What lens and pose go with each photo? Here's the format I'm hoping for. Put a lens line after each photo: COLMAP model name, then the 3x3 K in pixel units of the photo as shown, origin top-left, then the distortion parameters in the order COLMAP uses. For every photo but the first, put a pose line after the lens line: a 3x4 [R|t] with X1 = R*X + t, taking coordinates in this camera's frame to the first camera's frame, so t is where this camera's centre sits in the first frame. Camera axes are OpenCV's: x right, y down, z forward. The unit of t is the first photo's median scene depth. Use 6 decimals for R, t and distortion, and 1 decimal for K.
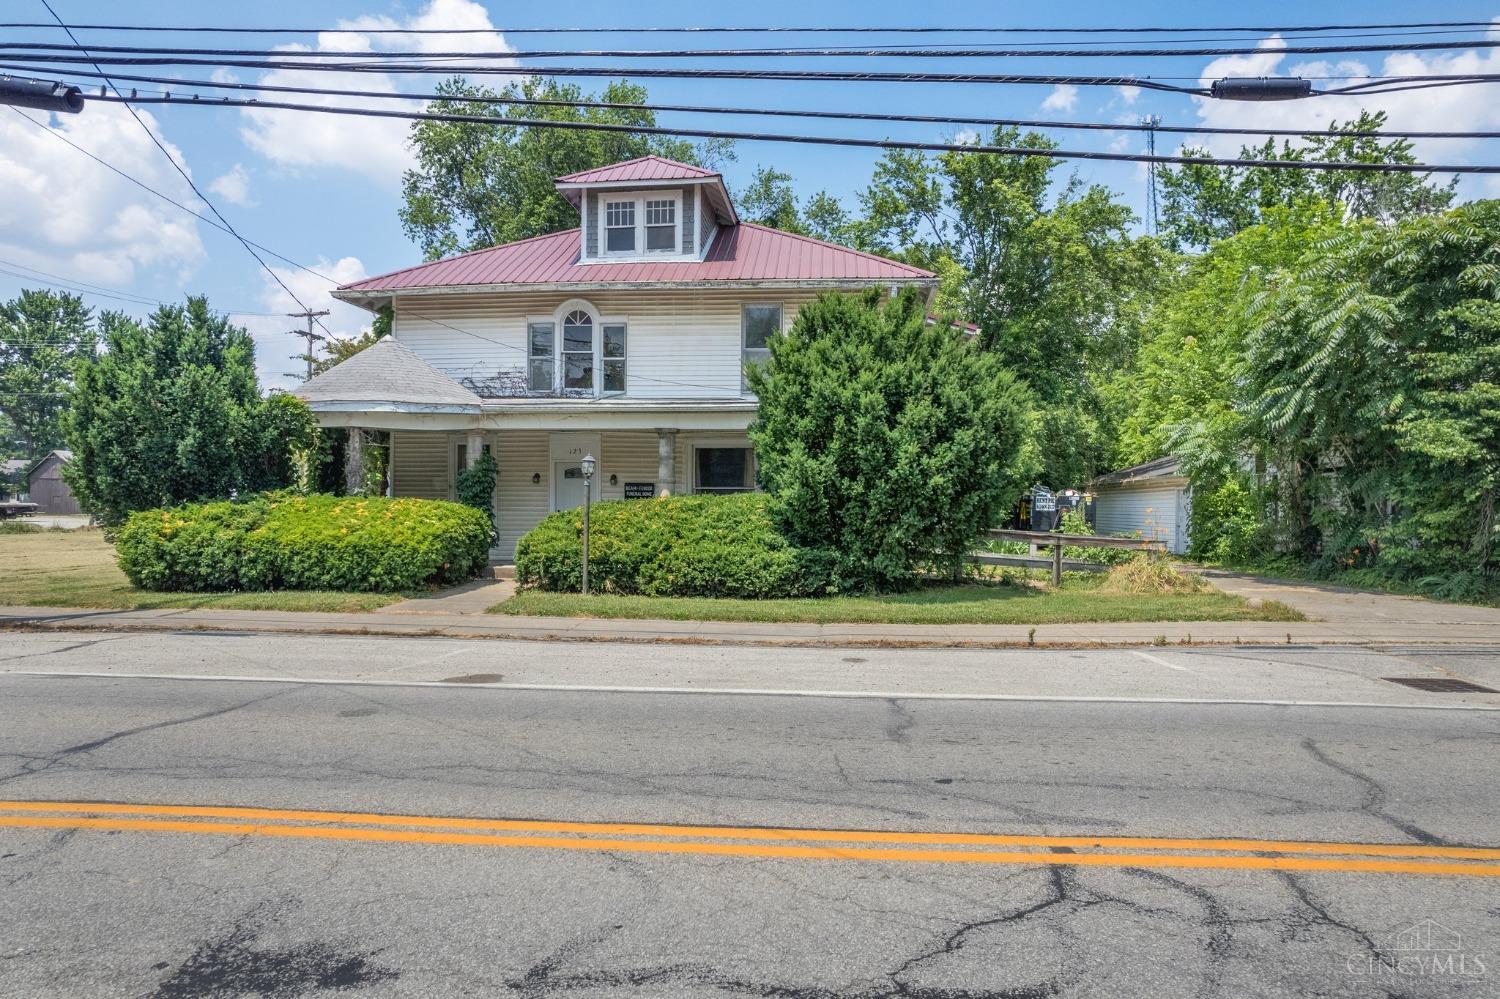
lens RADIAL K [[997.1, 0, 763.7], [0, 997.1, 502.3], [0, 0, 1]] dist [-0.079718, 0.083697]
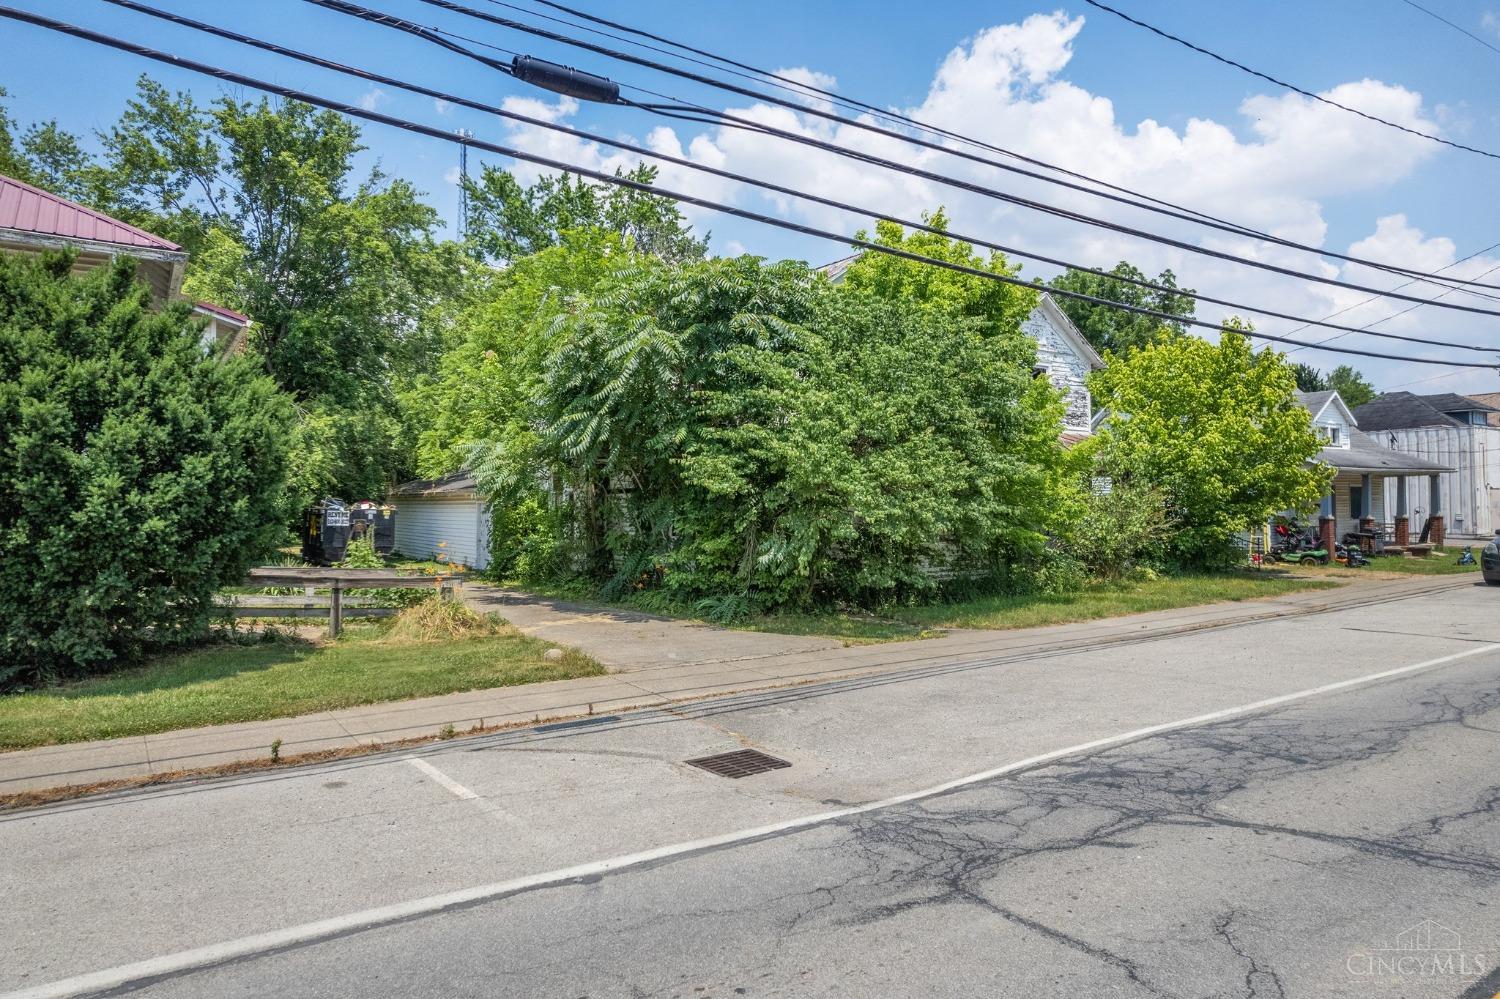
lens RADIAL K [[962.2, 0, 778.2], [0, 962.2, 477.0], [0, 0, 1]] dist [-0.083197, 0.063509]
pose [[0.766926, 0.009661, 0.641663, 0.066758], [0.003269, 0.999815, -0.018960, -0.034289], [-0.641727, 0.016639, 0.766752, 0.138365]]
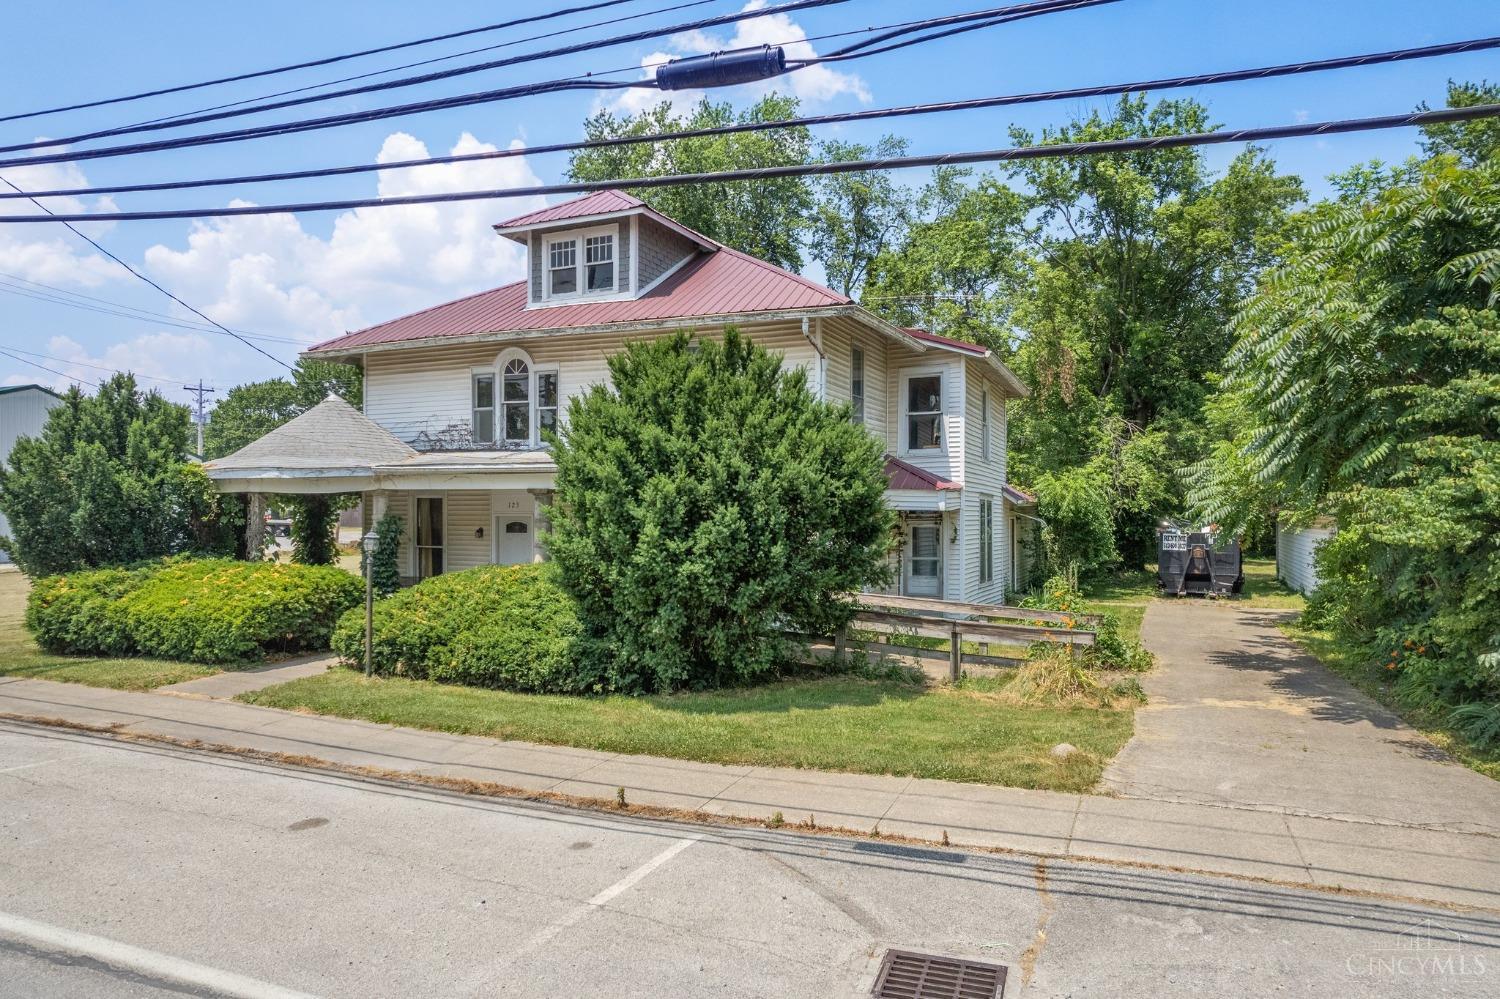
lens RADIAL K [[997.1, 0, 763.7], [0, 997.1, 502.3], [0, 0, 1]] dist [-0.079718, 0.083697]
pose [[0.950242, -0.003068, -0.311498, 0.395945], [0.003174, 0.999995, -0.000165, -0.061714], [0.311497, -0.000832, 0.950247, 0.184312]]
